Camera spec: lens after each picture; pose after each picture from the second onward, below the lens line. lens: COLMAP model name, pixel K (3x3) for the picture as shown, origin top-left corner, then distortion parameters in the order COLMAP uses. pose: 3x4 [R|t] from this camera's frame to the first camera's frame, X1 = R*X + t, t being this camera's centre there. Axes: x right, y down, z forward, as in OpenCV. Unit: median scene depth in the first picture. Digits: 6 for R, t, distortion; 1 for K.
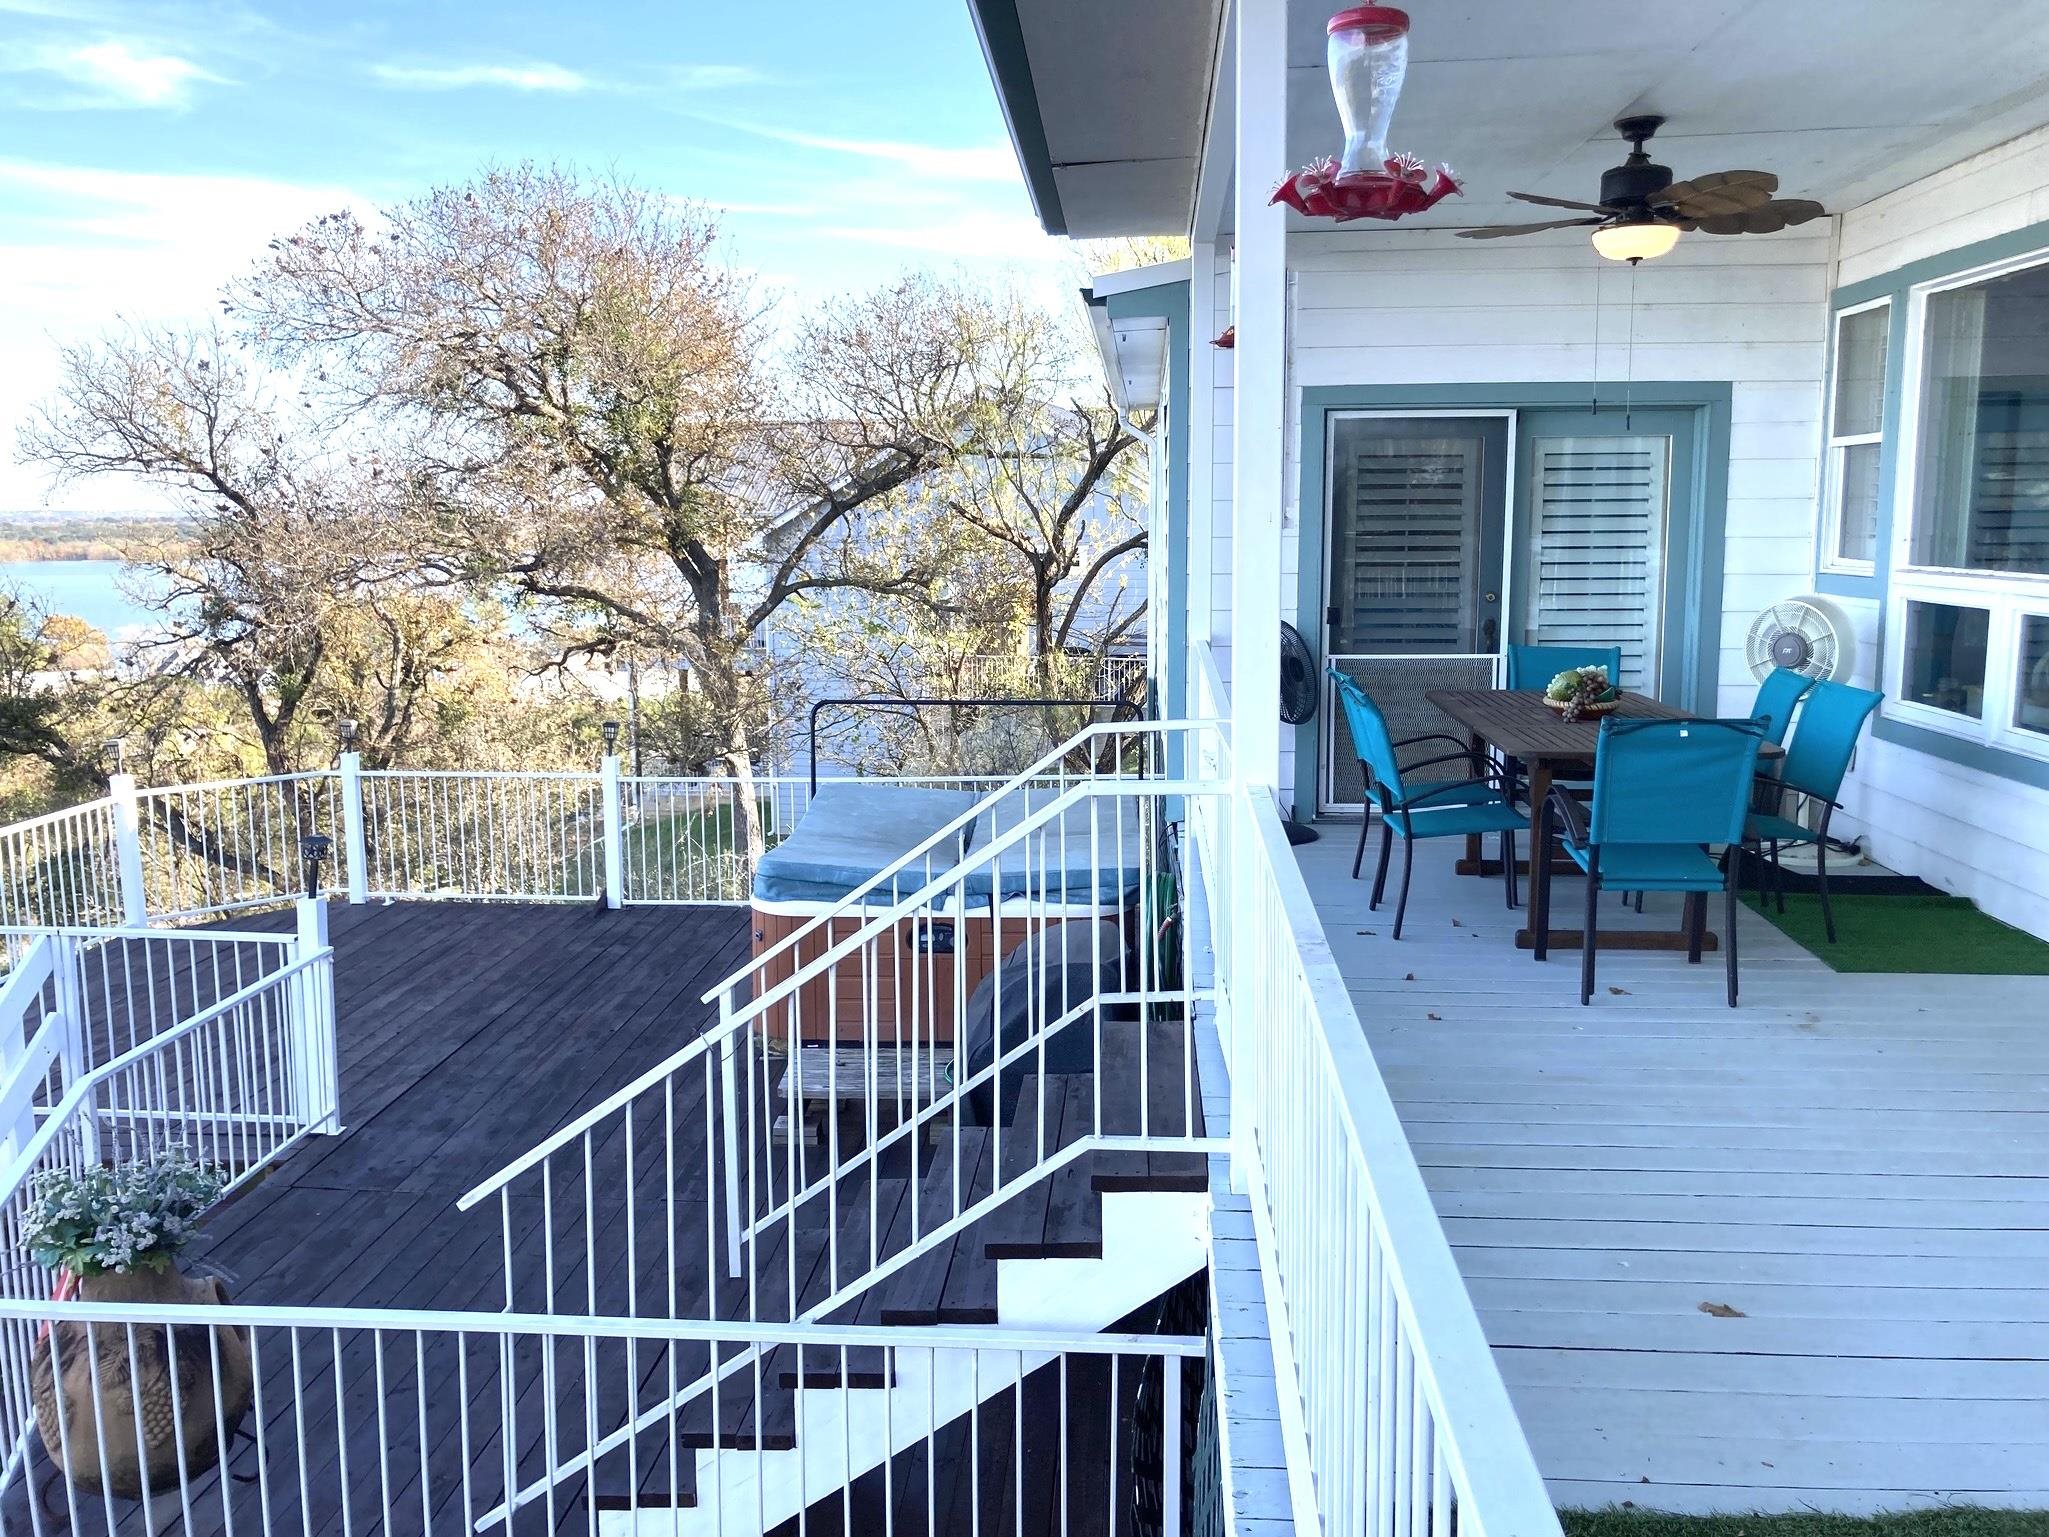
lens RADIAL K [[1731.0, 0, 1074.2], [0, 1731.0, 760.6], [0, 0, 1]] dist [0.000504, -0.005483]
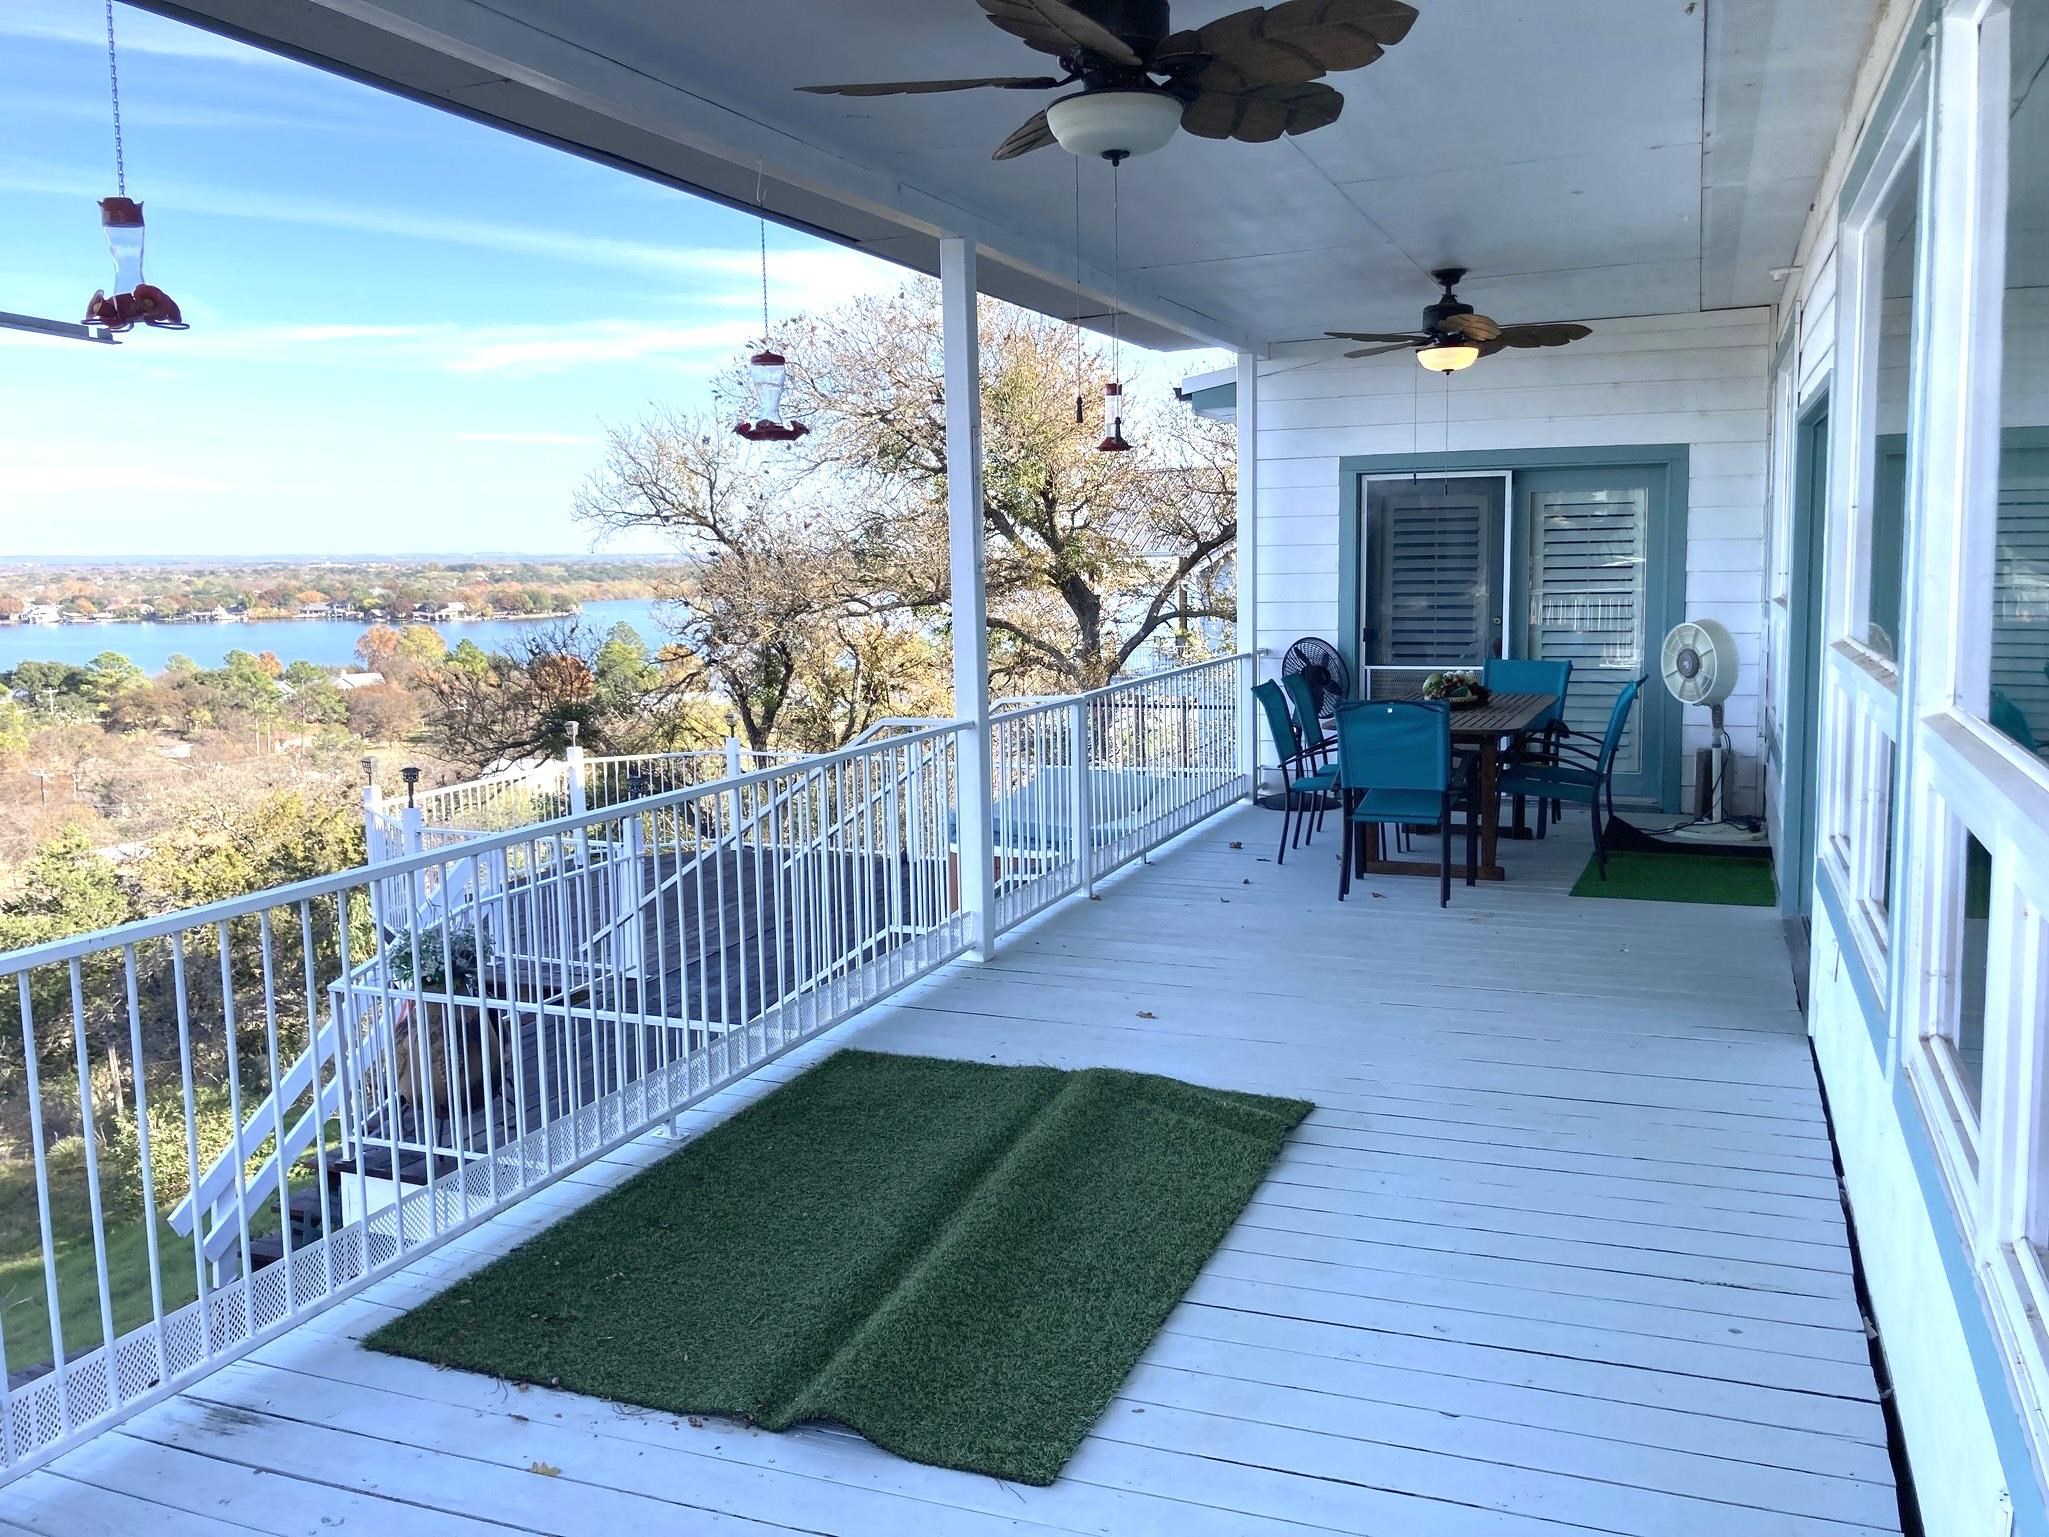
lens RADIAL K [[1722.0, 0, 1020.1], [0, 1722.0, 771.4], [0, 0, 1]] dist [0.062081, -0.313587]
pose [[0.946092, 0.030147, -0.322492, 0.123506], [-0.034426, 0.999379, -0.007574, 0.013285], [0.322063, 0.018268, 0.946542, -0.107594]]
